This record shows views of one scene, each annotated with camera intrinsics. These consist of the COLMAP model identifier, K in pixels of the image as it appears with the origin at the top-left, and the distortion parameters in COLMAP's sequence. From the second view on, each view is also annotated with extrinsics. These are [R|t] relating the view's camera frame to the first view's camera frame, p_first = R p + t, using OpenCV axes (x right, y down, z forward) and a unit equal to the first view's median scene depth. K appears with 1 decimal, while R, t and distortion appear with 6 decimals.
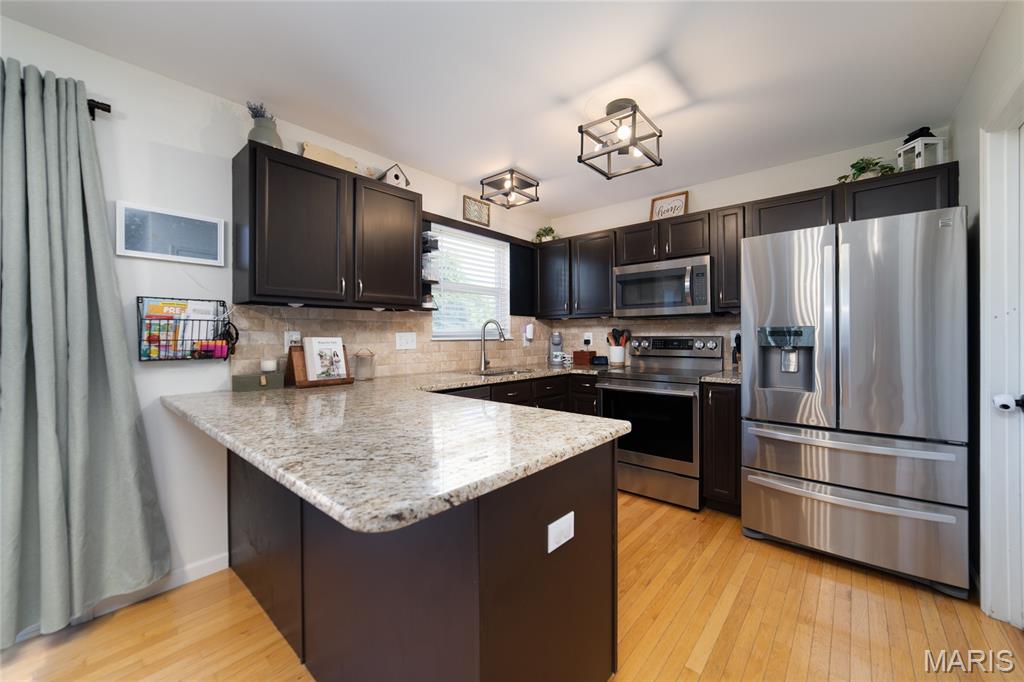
lens RADIAL K [[396.4, 0, 512.0], [0, 396.4, 339.5], [0, 0, 1]] dist [-0.000761, 0.000813]
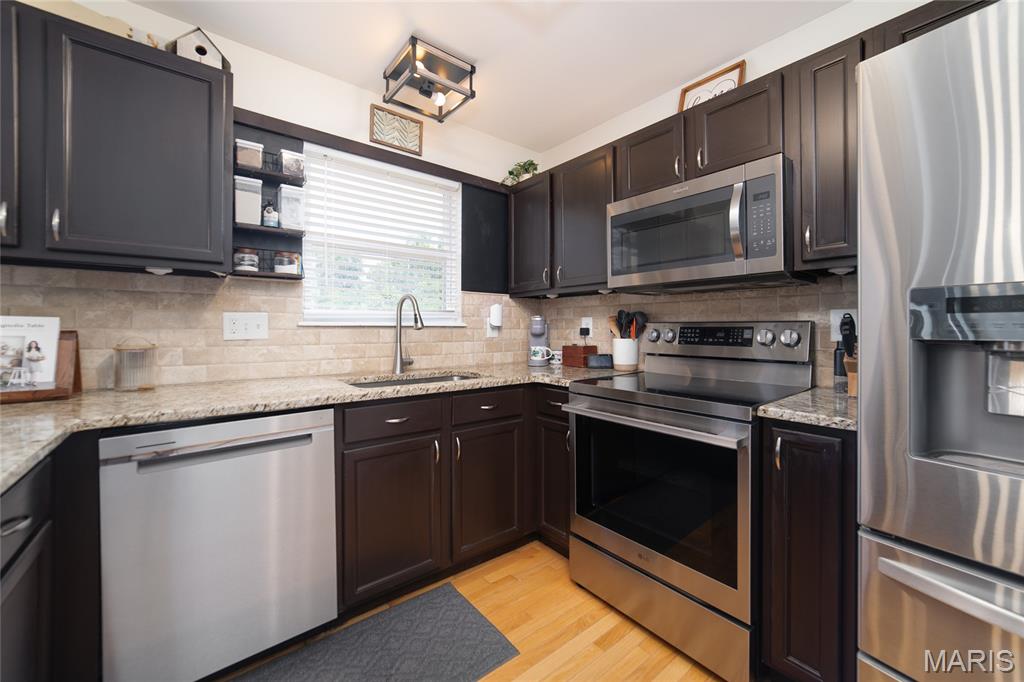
lens RADIAL K [[396.4, 0, 516.6], [0, 396.4, 328.1], [0, 0, 1]] dist [-0.000761, 0.000813]
pose [[0.984672, 0.005651, -0.174324, 0.241799], [-0.007232, 0.999938, -0.008438, 0.008106], [0.174266, 0.009569, 0.984652, 0.426320]]
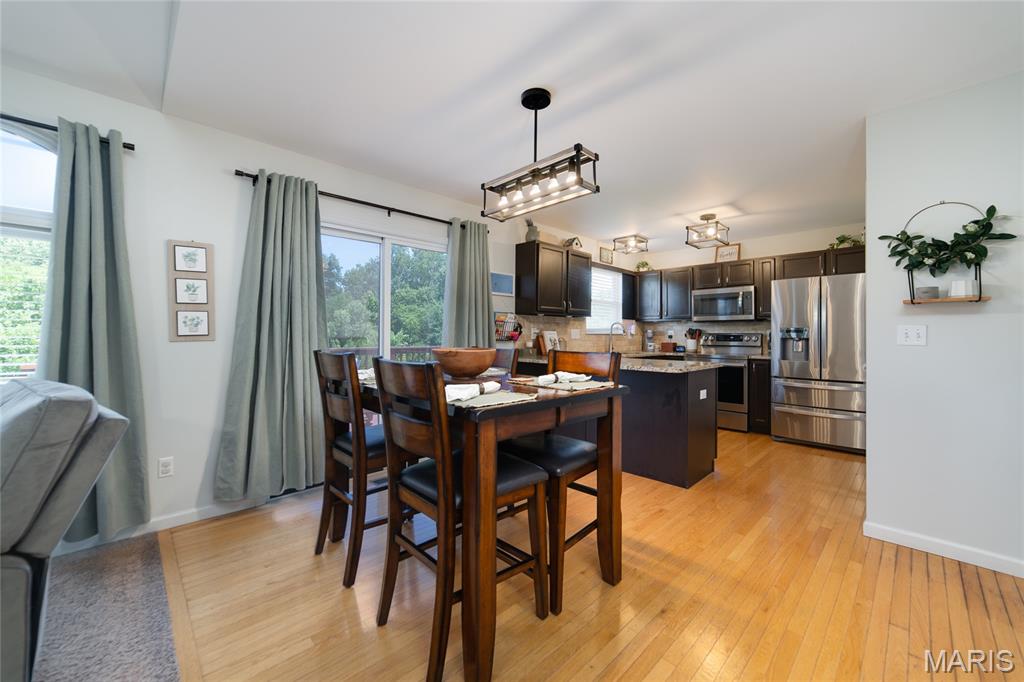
lens RADIAL K [[396.4, 0, 516.5], [0, 396.4, 334.8], [0, 0, 1]] dist [-0.000761, 0.000813]
pose [[0.997224, 0.010092, -0.073770, -0.365206], [-0.010816, 0.999897, -0.009424, 0.024487], [0.073667, 0.010196, 0.997231, -0.721194]]
